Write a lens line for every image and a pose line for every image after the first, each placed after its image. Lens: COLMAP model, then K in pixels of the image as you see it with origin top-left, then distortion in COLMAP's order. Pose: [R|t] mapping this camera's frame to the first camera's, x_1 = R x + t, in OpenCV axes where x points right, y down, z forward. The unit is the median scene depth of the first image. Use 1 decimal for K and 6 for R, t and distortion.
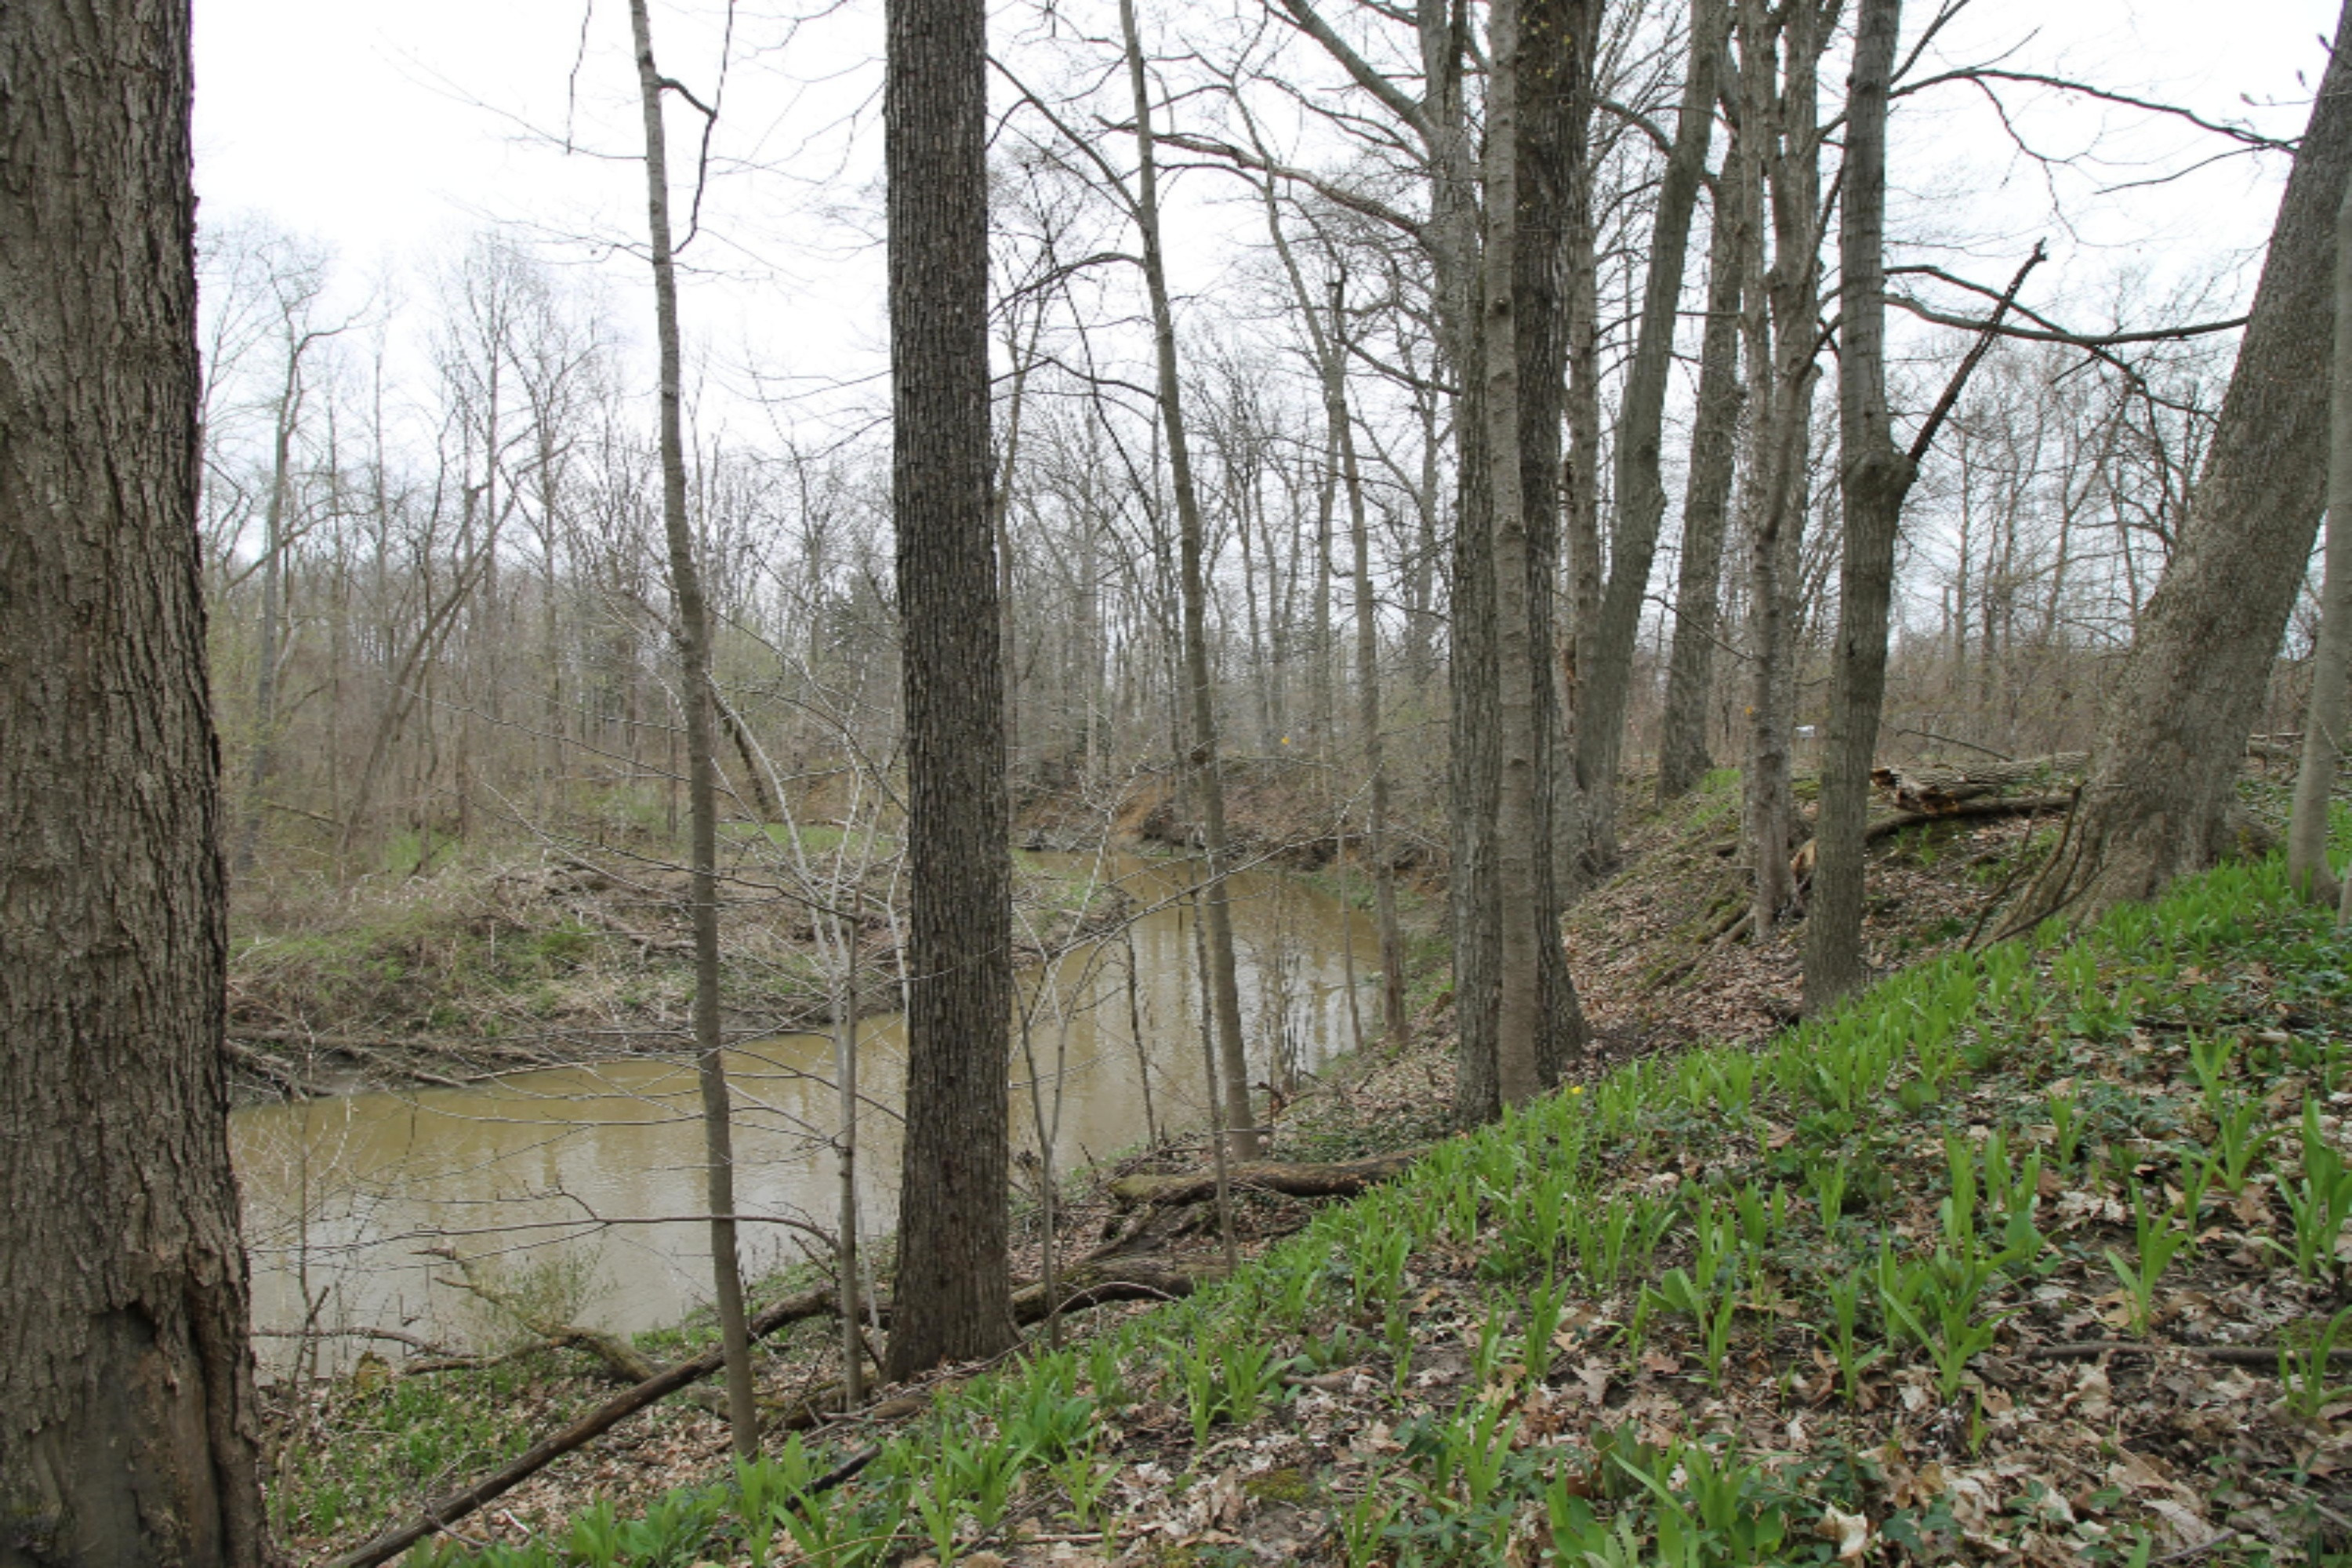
lens RADIAL K [[1109.4, 0, 1176.1], [0, 1109.4, 753.6], [0, 0, 1]] dist [-0.001409, -0.009686]
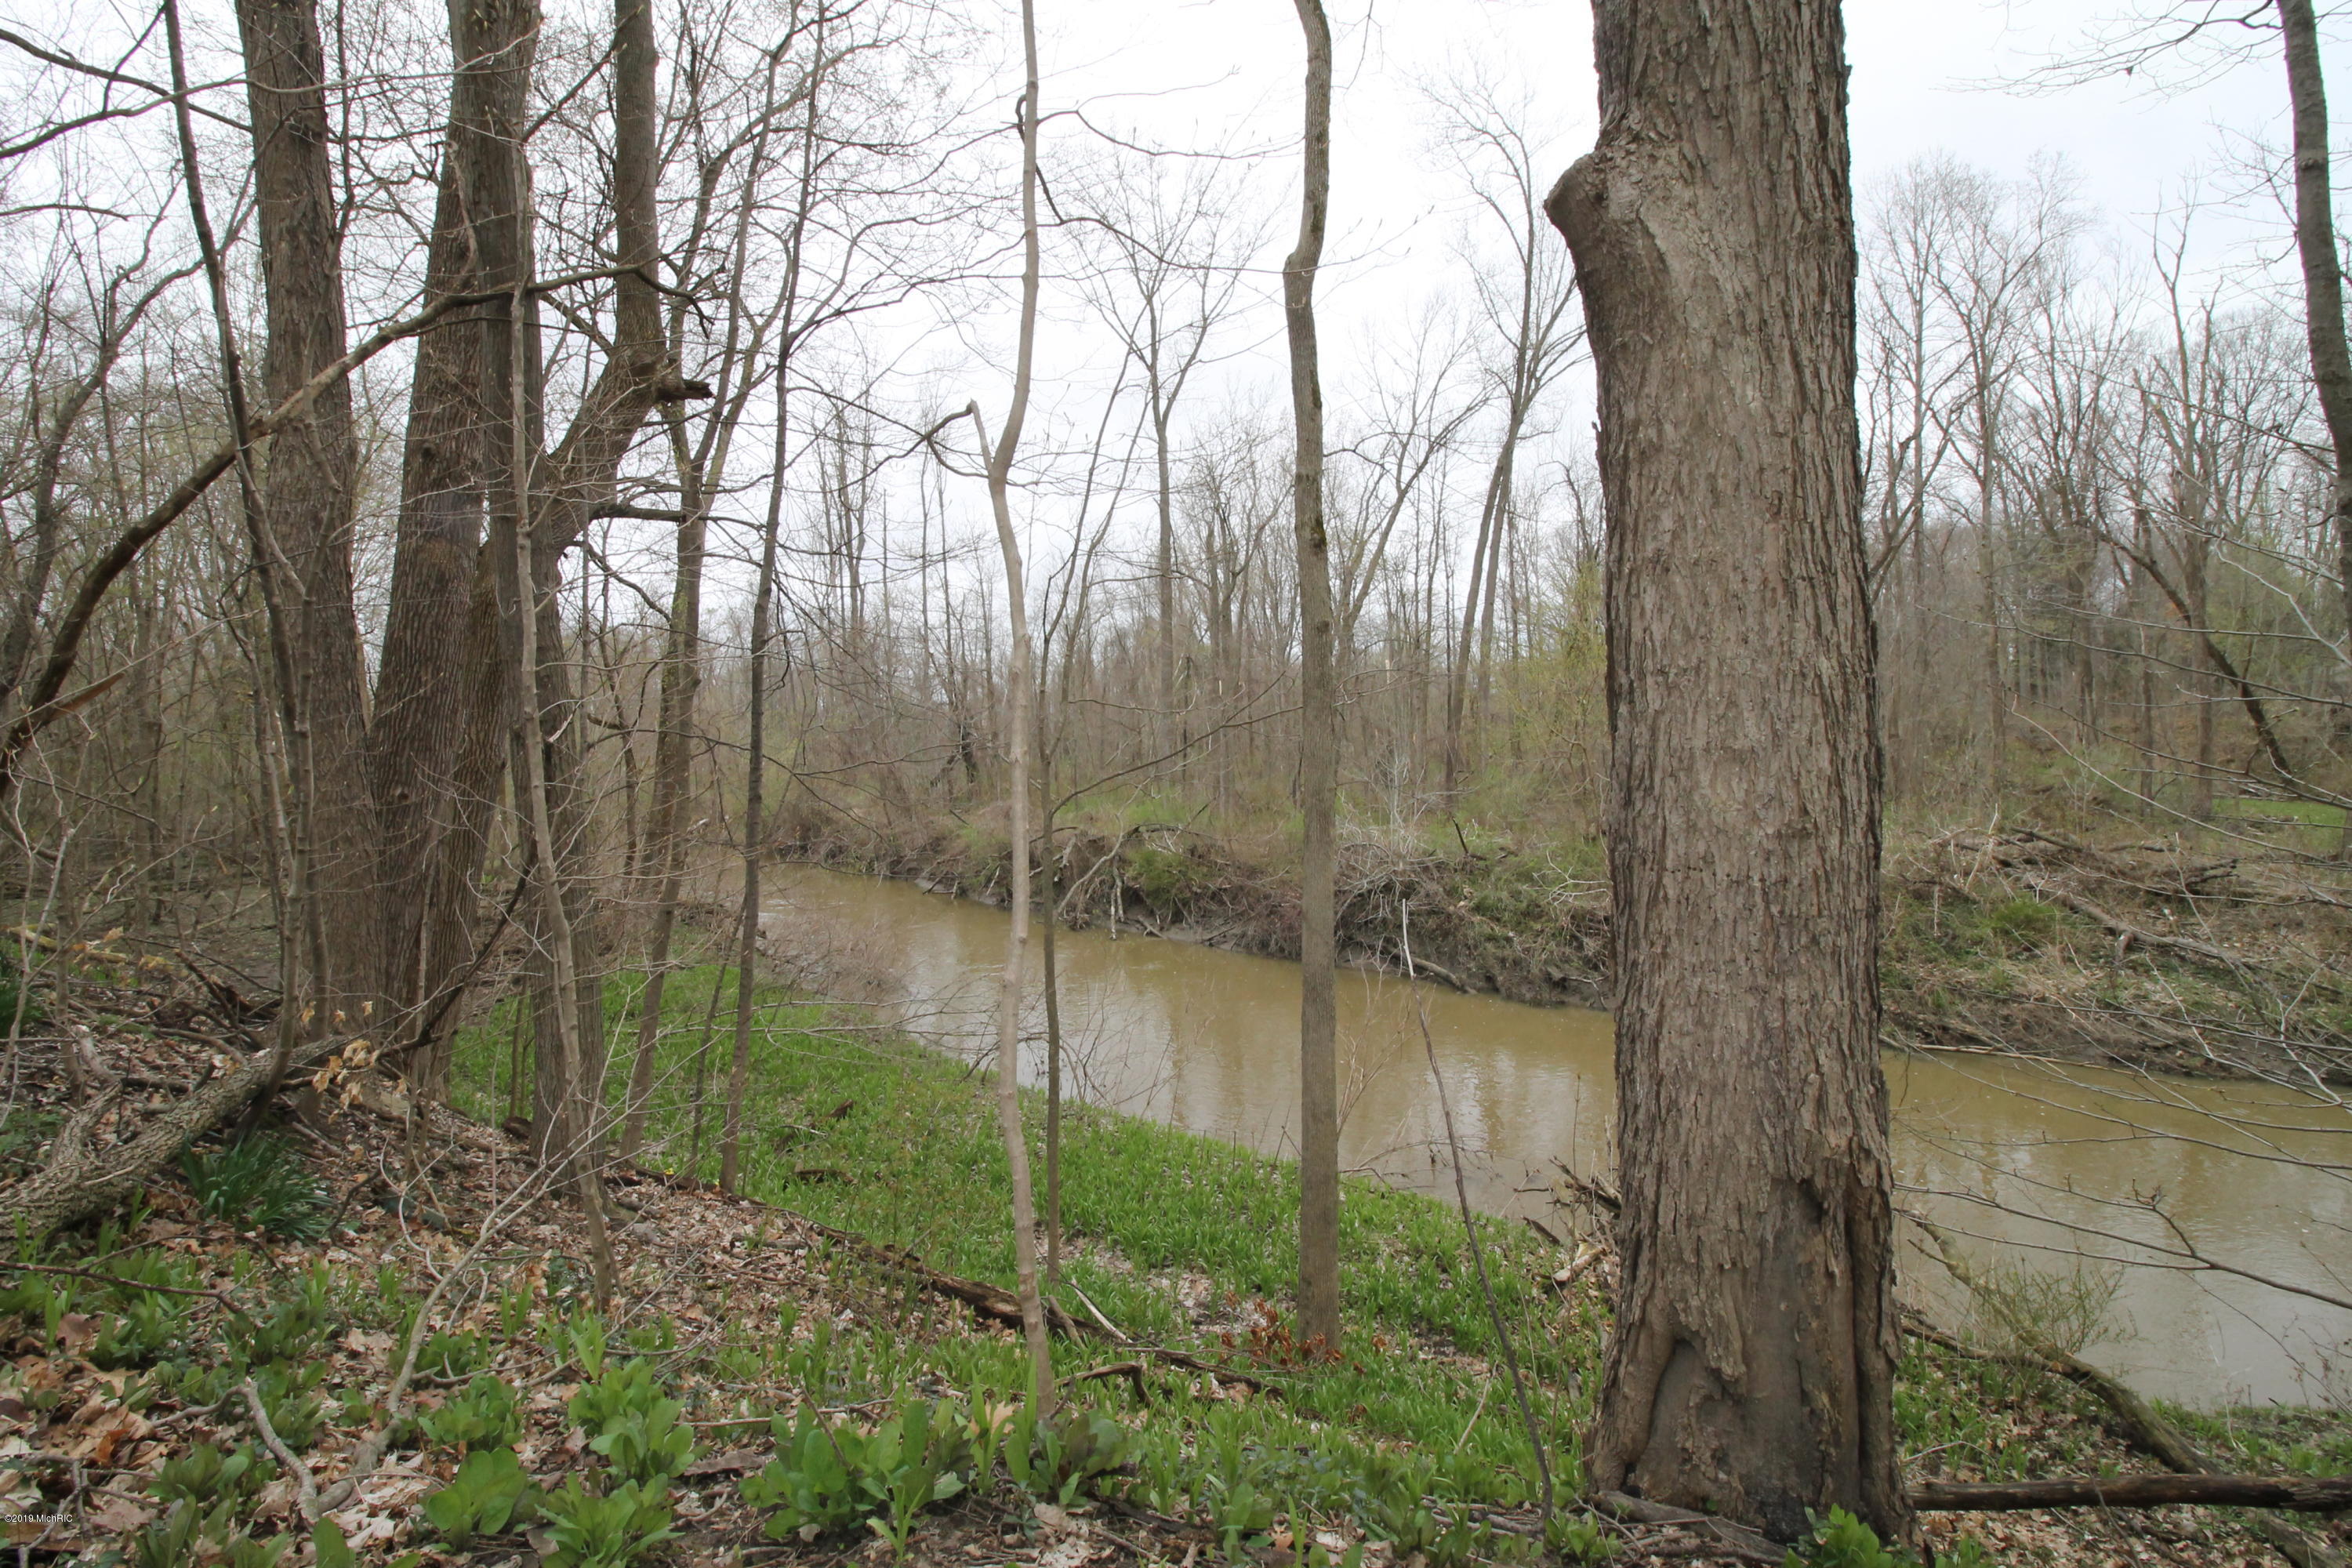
lens RADIAL K [[1109.4, 0, 1176.1], [0, 1109.4, 753.6], [0, 0, 1]] dist [-0.001409, -0.009686]
pose [[0.428837, 0.008346, -0.903343, -0.266666], [0.015111, 0.999751, 0.016410, 0.075935], [0.903255, -0.020687, 0.428605, 0.031745]]
